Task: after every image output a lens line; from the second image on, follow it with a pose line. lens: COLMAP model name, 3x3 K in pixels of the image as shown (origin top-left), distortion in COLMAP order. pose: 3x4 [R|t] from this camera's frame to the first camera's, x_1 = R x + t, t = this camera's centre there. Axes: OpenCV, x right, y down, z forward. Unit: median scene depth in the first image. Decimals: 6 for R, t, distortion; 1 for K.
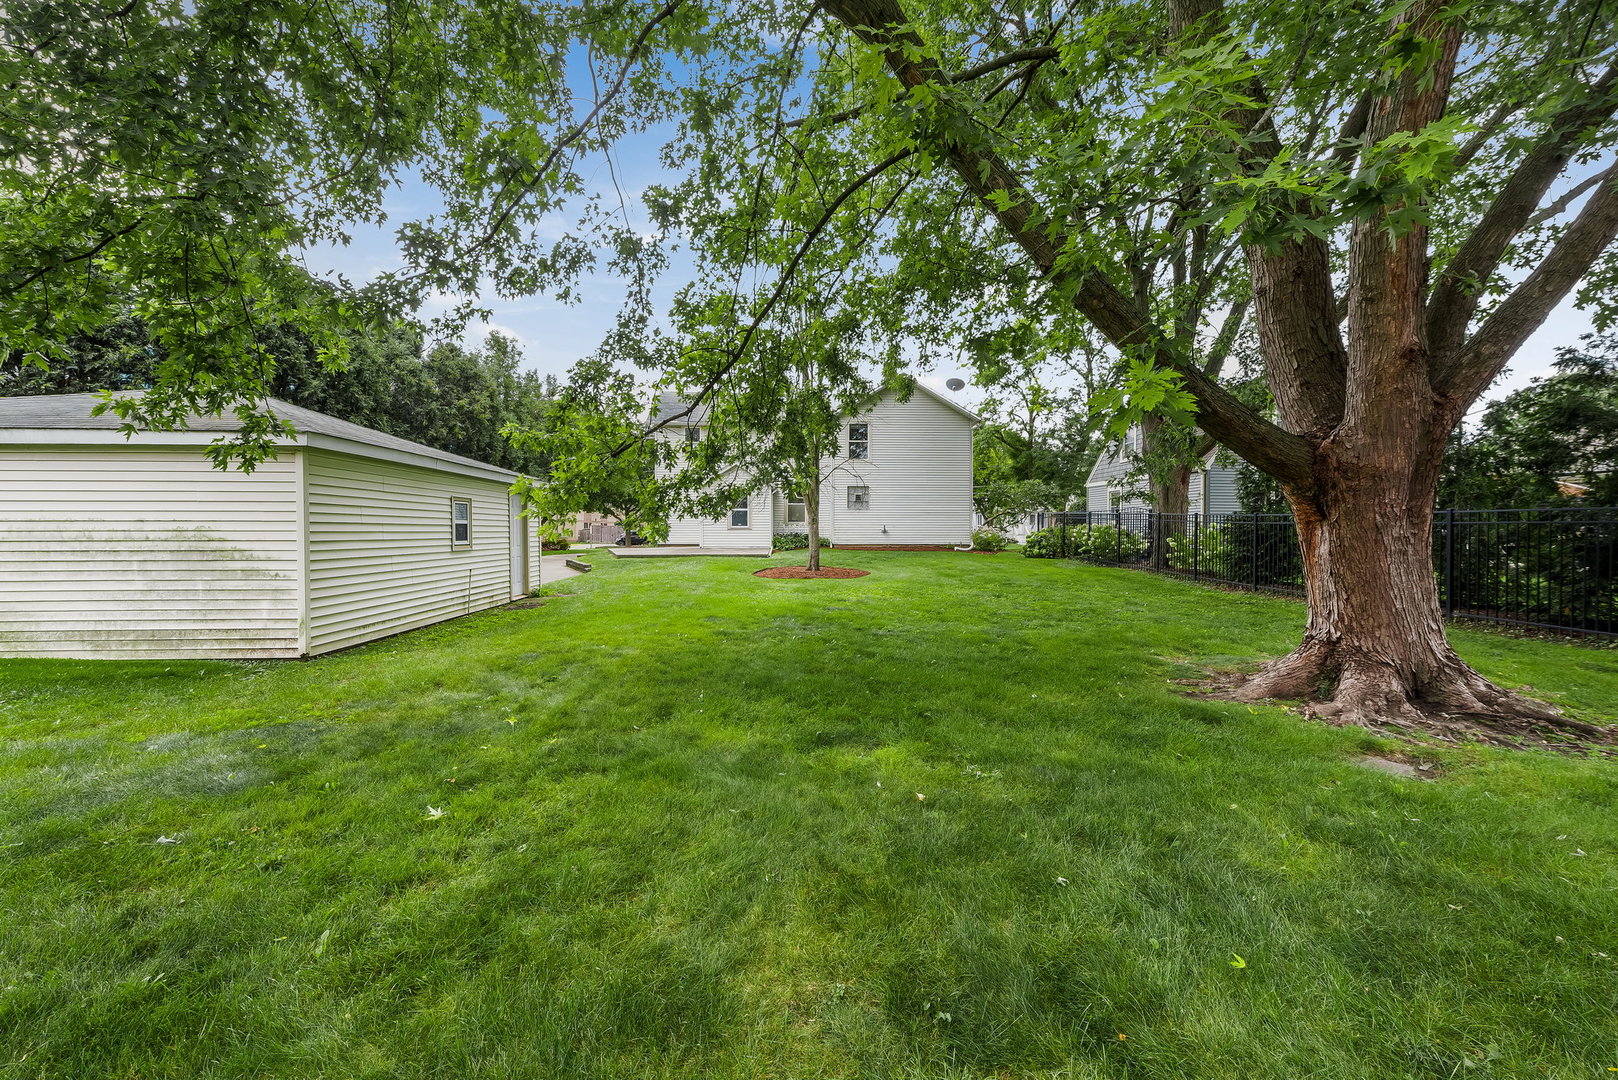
lens RADIAL K [[633.3, 0, 810.2], [0, 633.3, 535.0], [0, 0, 1]] dist [-0.001794, -0.000164]
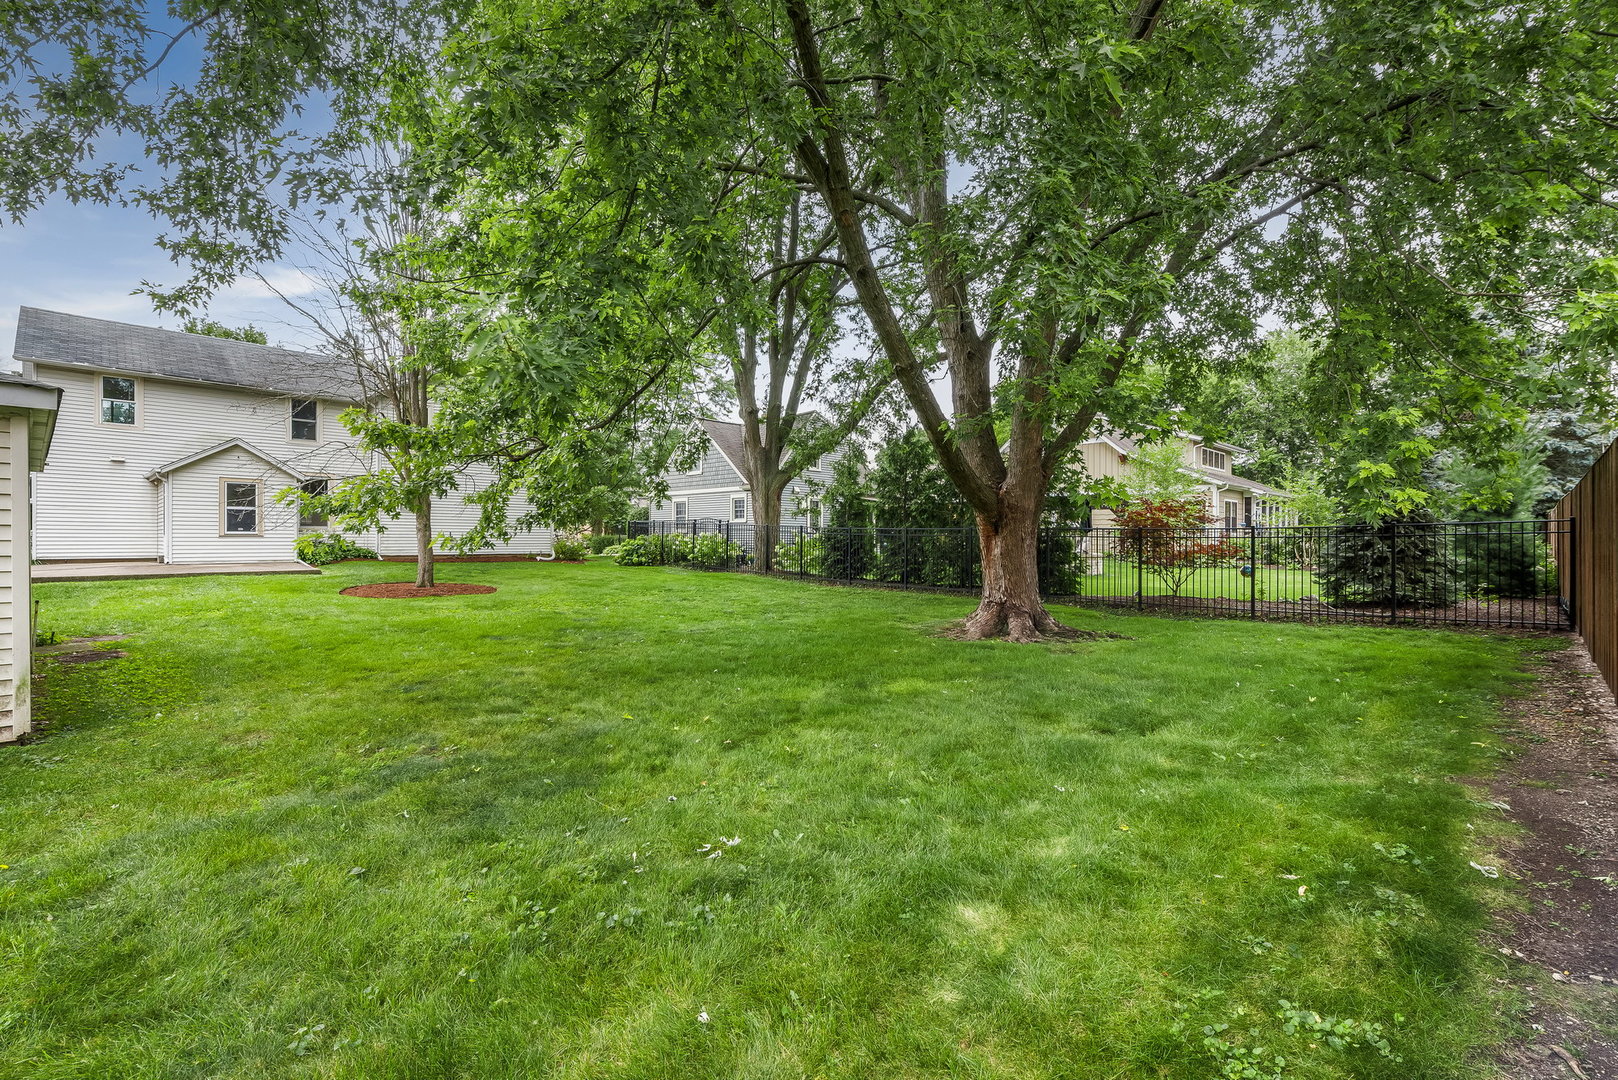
lens RADIAL K [[738.1, 0, 806.7], [0, 738.1, 543.0], [0, 0, 1]] dist [-0.001590, -0.000141]
pose [[0.713258, -0.001455, 0.700900, -0.558651], [0.001567, 0.999999, 0.000481, -0.001118], [-0.700900, 0.000755, 0.713260, -0.054234]]
